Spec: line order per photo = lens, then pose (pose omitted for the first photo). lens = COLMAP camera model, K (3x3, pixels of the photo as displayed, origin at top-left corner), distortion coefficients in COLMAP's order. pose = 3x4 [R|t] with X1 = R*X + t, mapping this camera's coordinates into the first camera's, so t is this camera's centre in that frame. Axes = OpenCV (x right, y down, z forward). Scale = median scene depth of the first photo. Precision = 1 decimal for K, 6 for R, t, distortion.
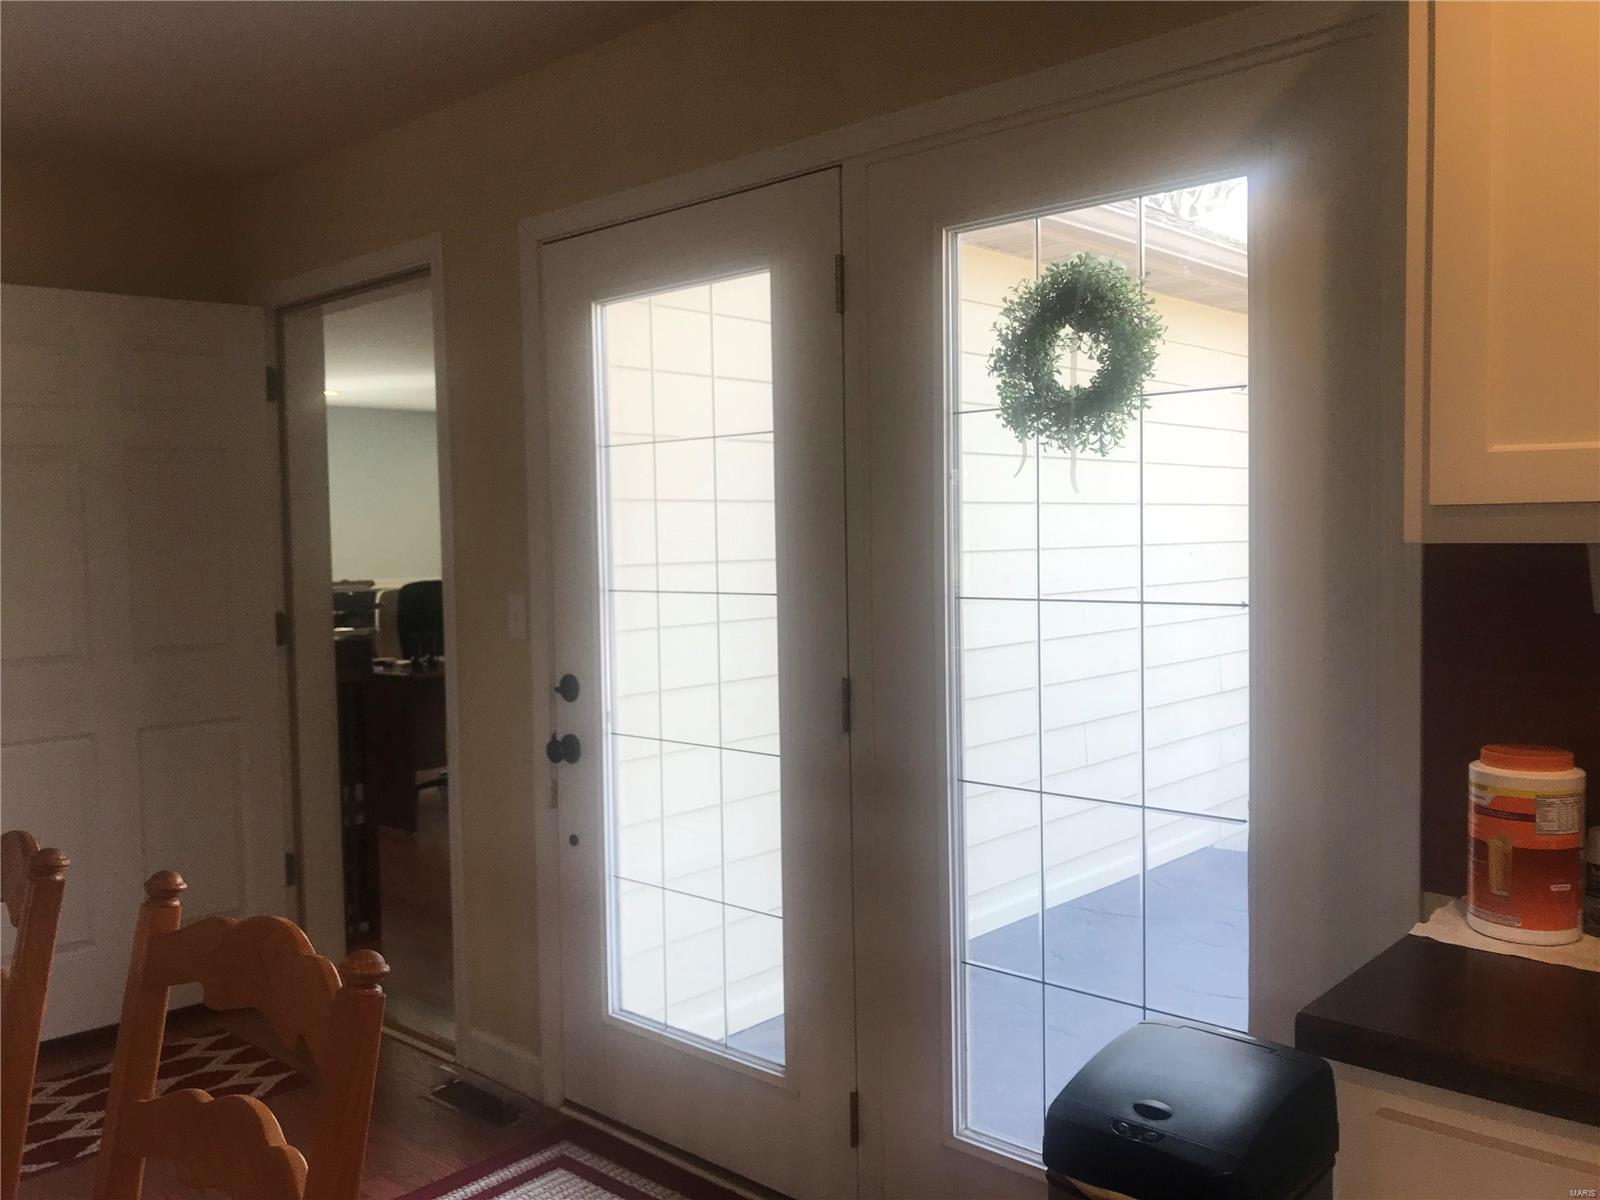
lens RADIAL K [[1319.7, 0, 802.6], [0, 1319.7, 603.0], [0, 0, 1]] dist [0.024678, -0.028783]
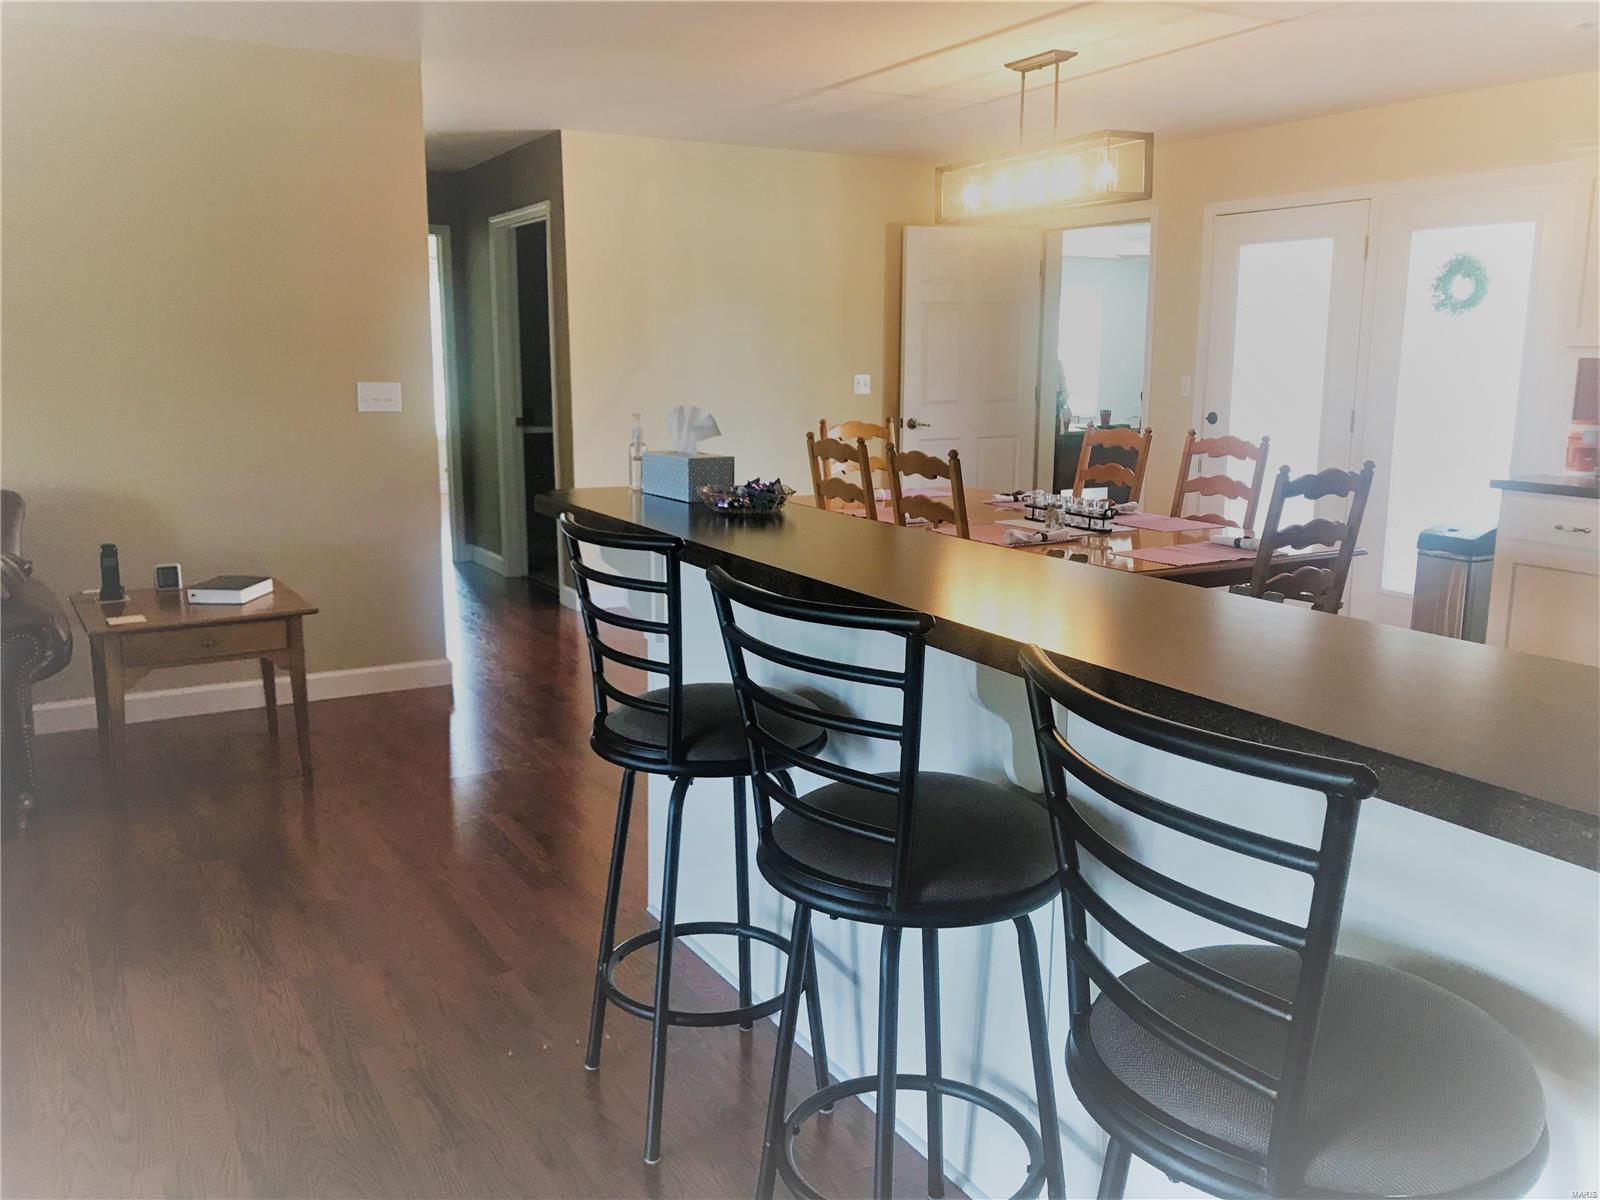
lens RADIAL K [[1247.4, 0, 788.7], [0, 1247.4, 592.2], [0, 0, 1]] dist [0.009043, -0.000658]
pose [[0.943184, 0.070552, -0.324695, -0.225447], [-0.020896, 0.987858, 0.153948, 0.070696], [0.331613, -0.138416, 0.933206, -1.997418]]
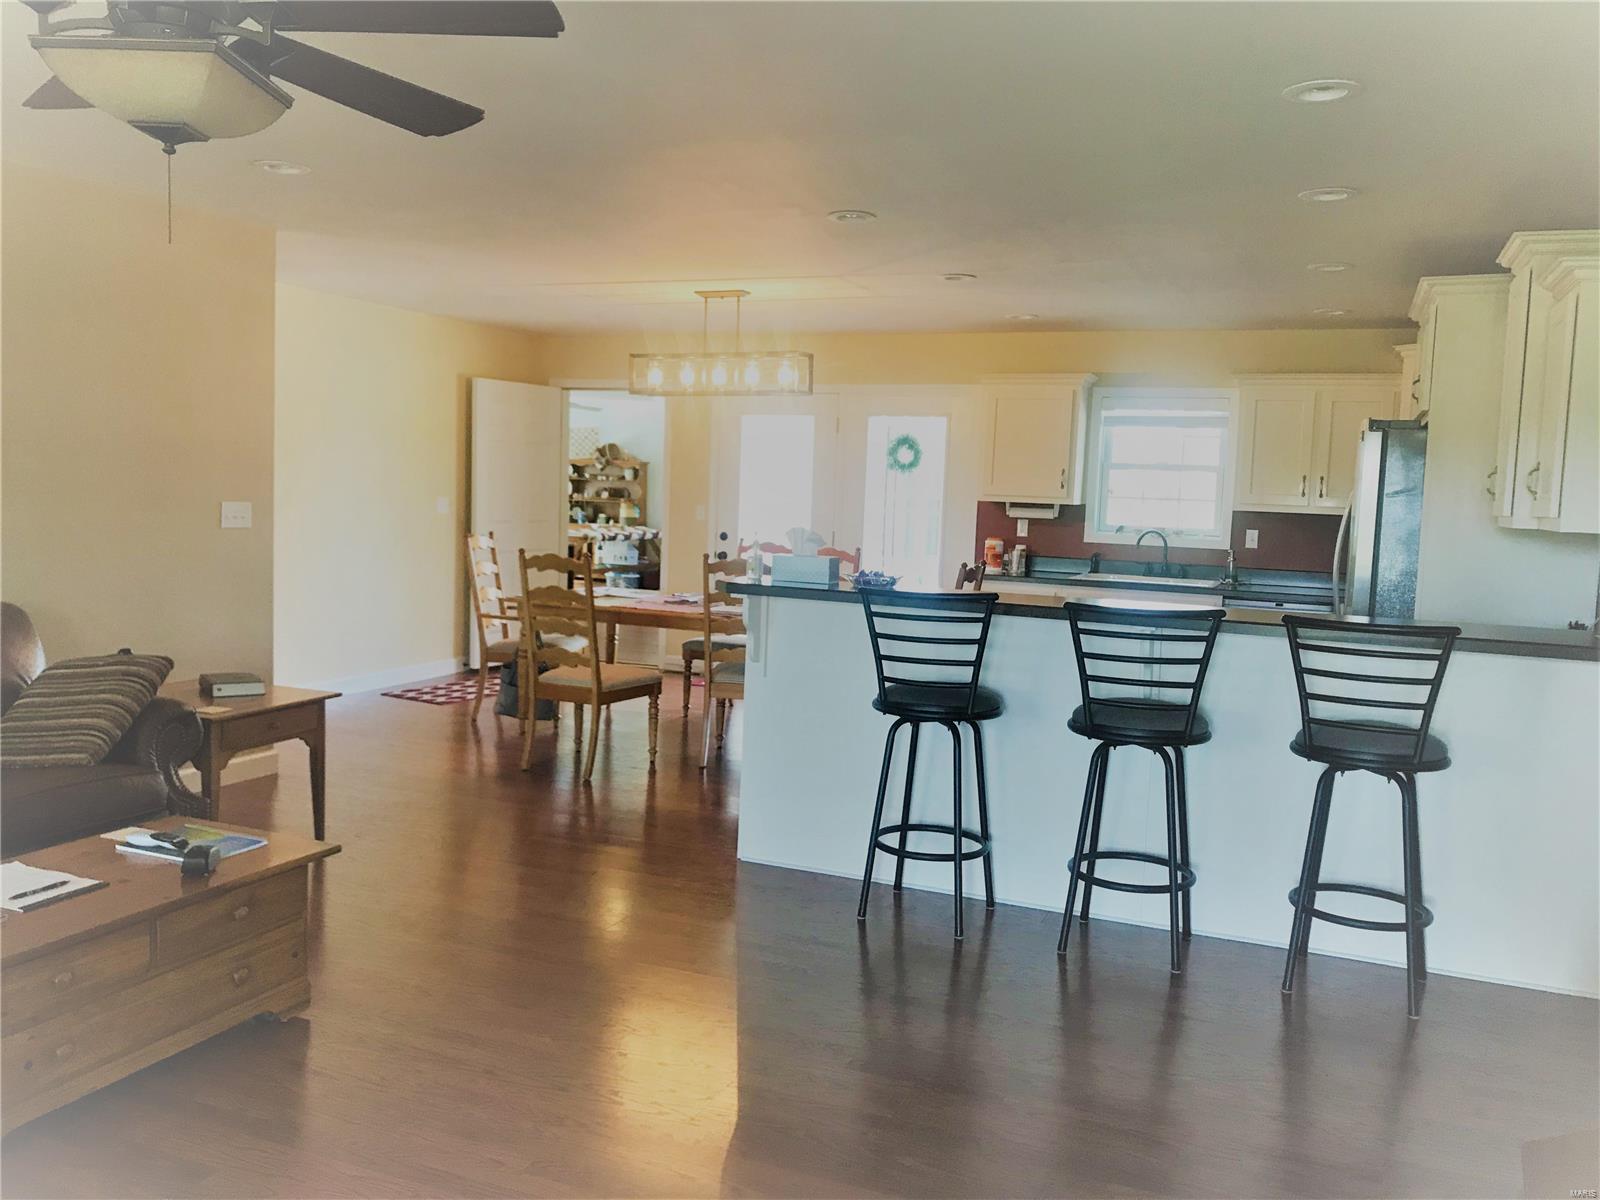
lens RADIAL K [[1319.7, 0, 789.3], [0, 1319.7, 590.7], [0, 0, 1]] dist [0.024678, -0.028783]
pose [[0.944848, 0.012644, 0.327264, -1.574933], [-0.025910, 0.999008, 0.036207, 0.114089], [-0.326482, -0.042689, 0.944239, -3.000384]]
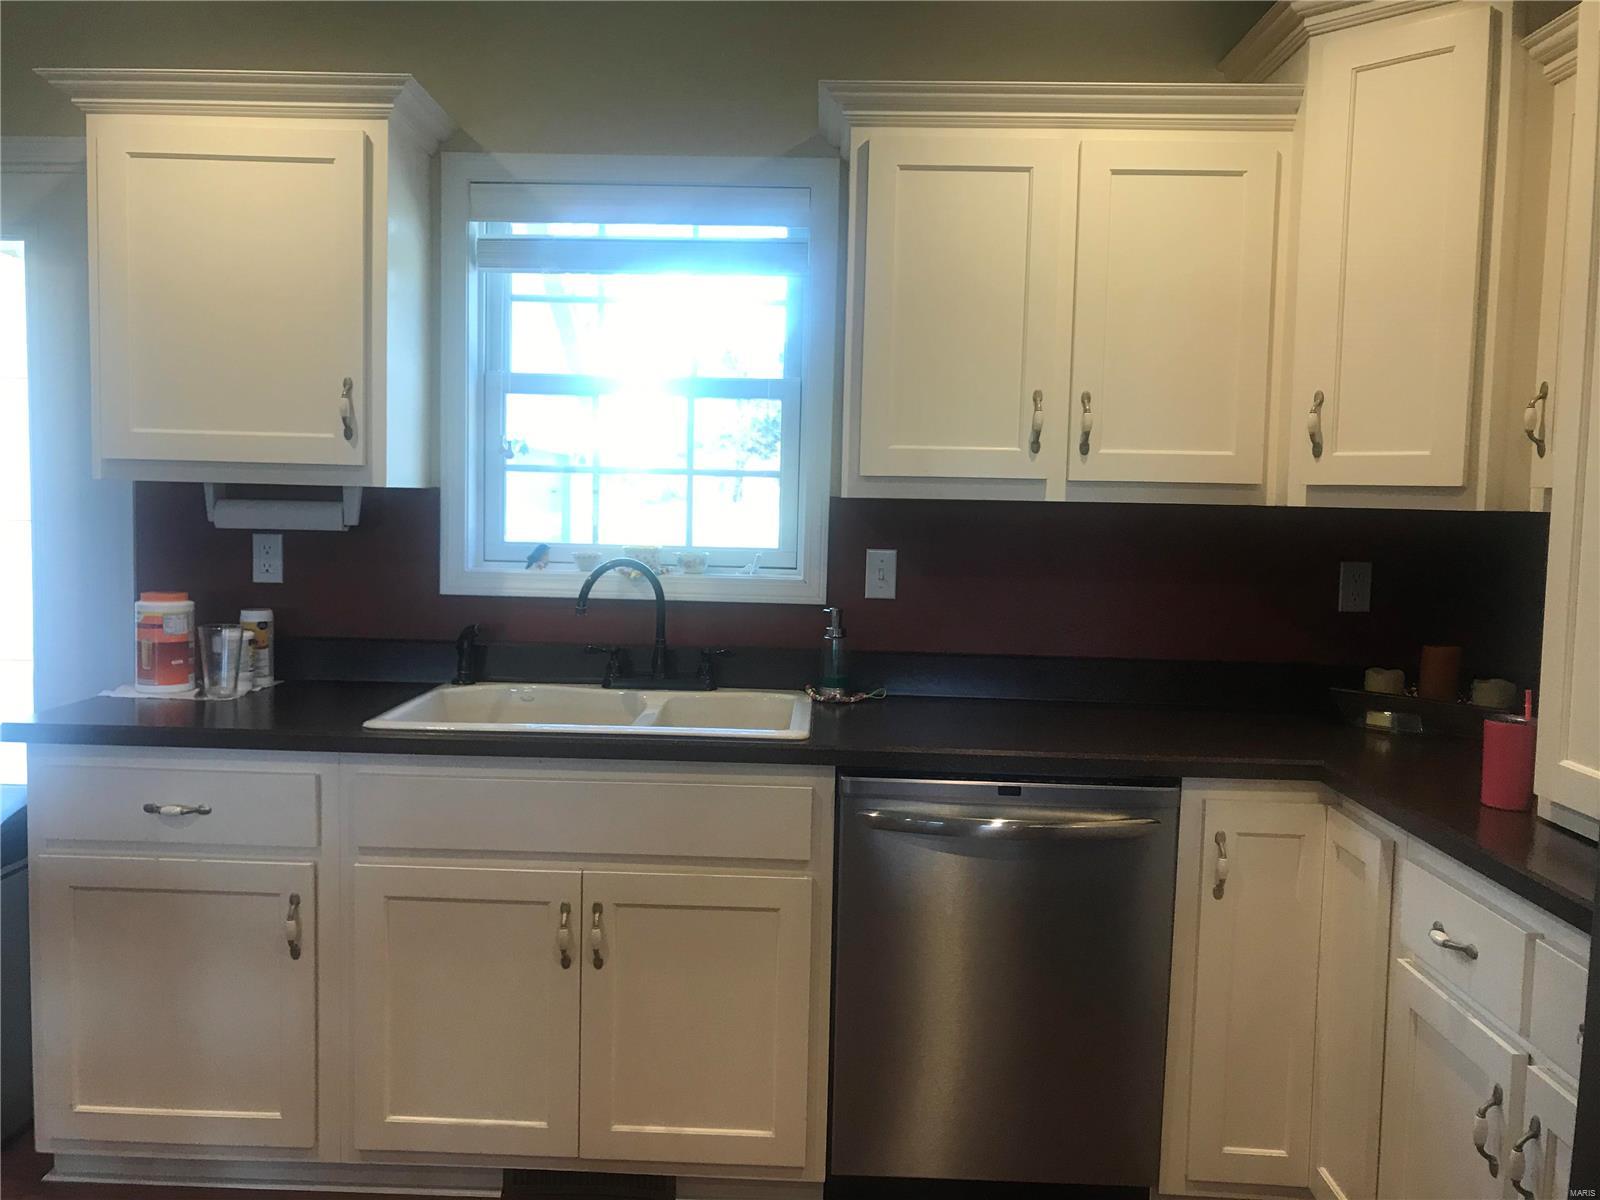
lens RADIAL K [[1319.7, 0, 785.3], [0, 1319.7, 591.3], [0, 0, 1]] dist [0.024678, -0.028783]
pose [[0.756780, -0.024842, 0.653198, -0.012511], [0.000935, 0.999318, 0.036922, 0.029648], [-0.653669, -0.027331, 0.756287, -0.742345]]
